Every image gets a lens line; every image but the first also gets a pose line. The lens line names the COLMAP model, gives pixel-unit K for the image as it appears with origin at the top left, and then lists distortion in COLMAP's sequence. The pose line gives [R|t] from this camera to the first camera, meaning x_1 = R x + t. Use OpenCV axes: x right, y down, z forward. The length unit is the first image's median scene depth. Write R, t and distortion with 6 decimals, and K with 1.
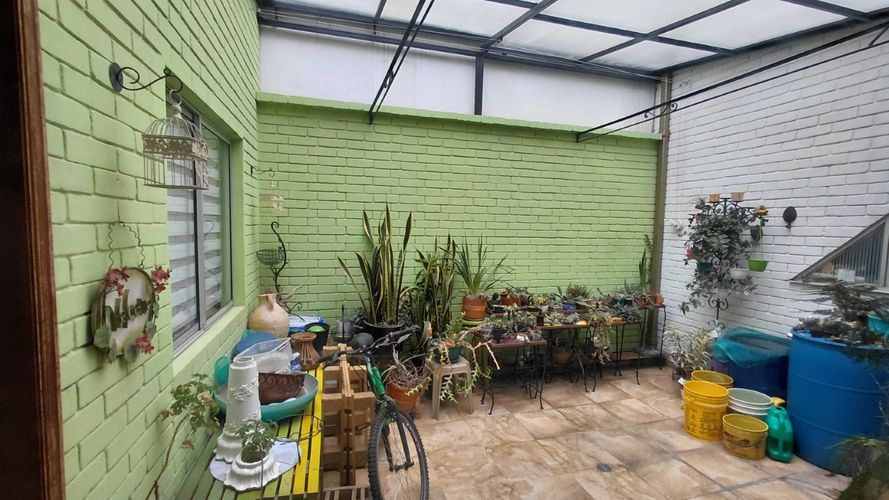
lens RADIAL K [[411.2, 0, 444.2], [0, 411.2, 258.0], [0, 0, 1]] dist [-0.001898, 0.001861]
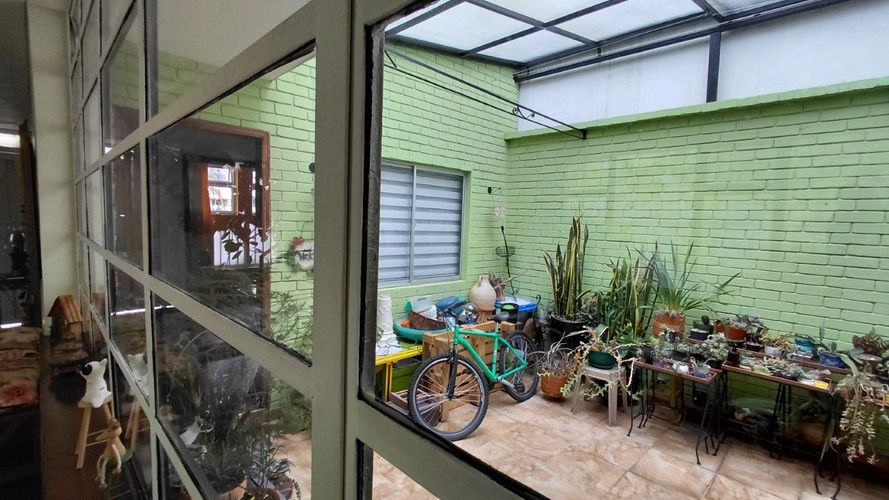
lens RADIAL K [[411.2, 0, 444.2], [0, 411.2, 258.0], [0, 0, 1]] dist [-0.001898, 0.001861]
pose [[0.478965, 0.070142, -0.875027, 0.638512], [-0.104311, 0.994288, 0.022605, 0.007556], [0.871614, 0.080448, 0.483546, 0.158606]]
